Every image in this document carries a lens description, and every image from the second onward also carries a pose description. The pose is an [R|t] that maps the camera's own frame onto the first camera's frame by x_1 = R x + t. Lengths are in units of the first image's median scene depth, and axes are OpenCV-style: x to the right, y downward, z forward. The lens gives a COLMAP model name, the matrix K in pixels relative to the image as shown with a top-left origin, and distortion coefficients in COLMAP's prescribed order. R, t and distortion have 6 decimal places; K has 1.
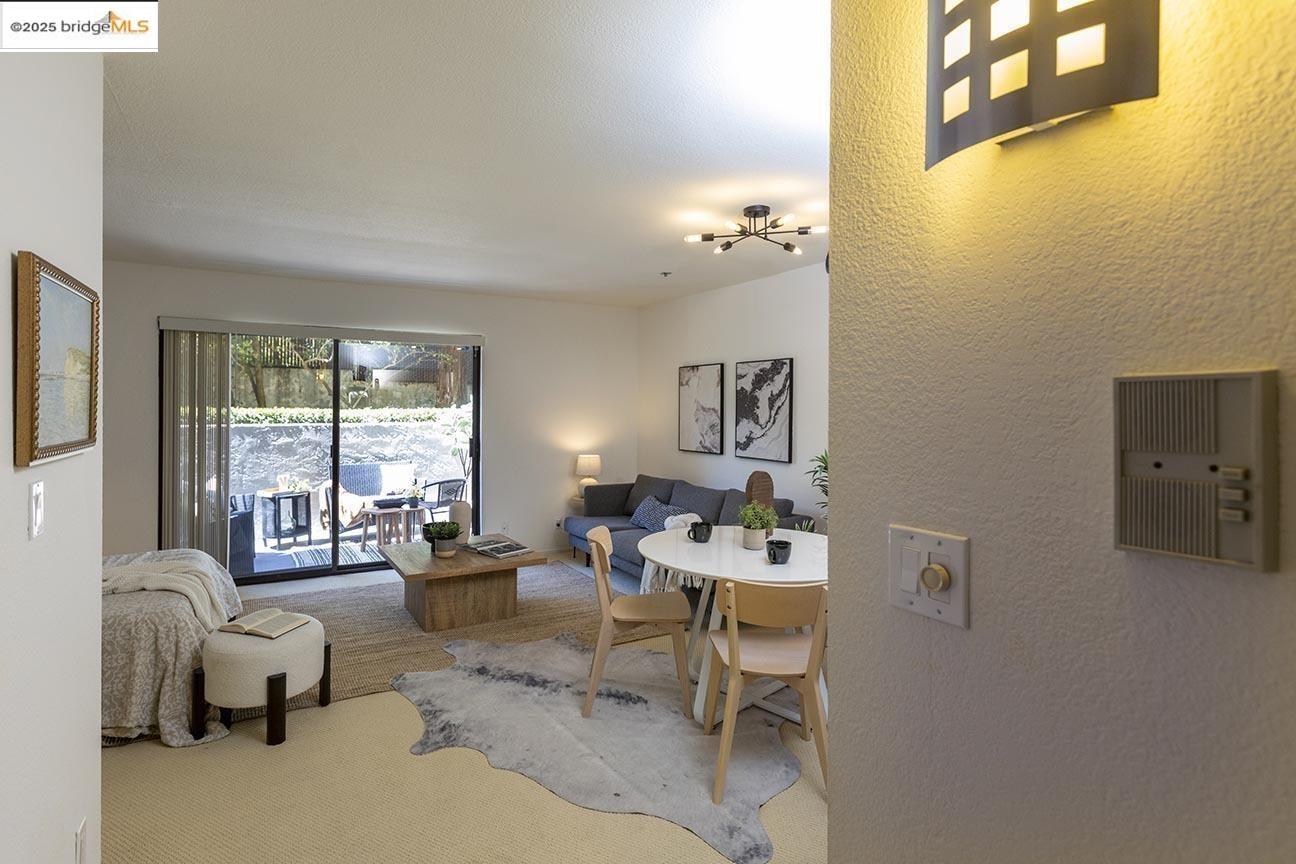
lens RADIAL K [[690.8, 0, 643.0], [0, 690.8, 411.1], [0, 0, 1]] dist [0.001184, 0.000504]
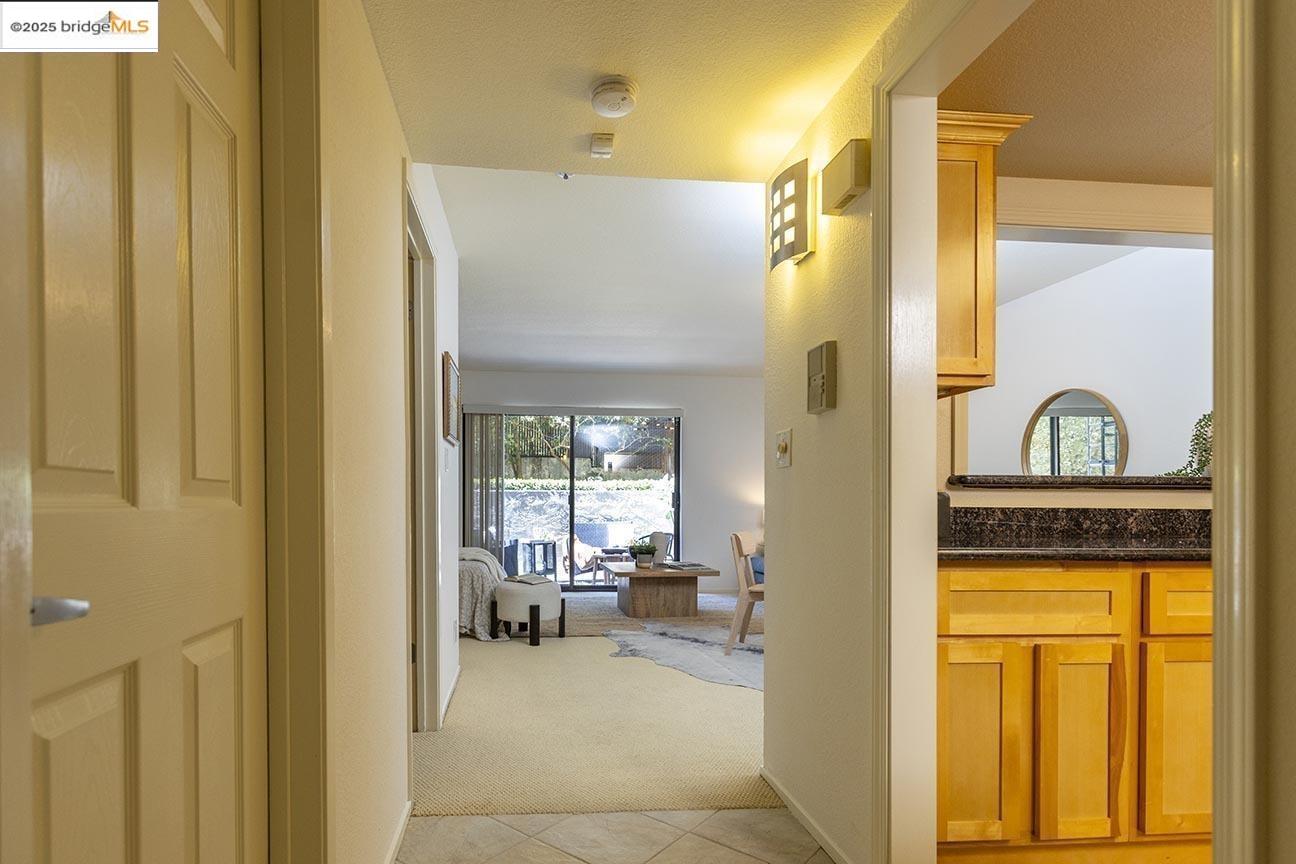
lens RADIAL K [[670.0, 0, 569.1], [0, 670.0, 506.3], [0, 0, 1]] dist [0.000774, -0.000116]
pose [[0.908448, 0.003187, -0.417985, 0.061543], [0.003074, 0.999893, 0.014305, 0.035220], [0.417986, -0.014280, 0.908341, -0.120323]]
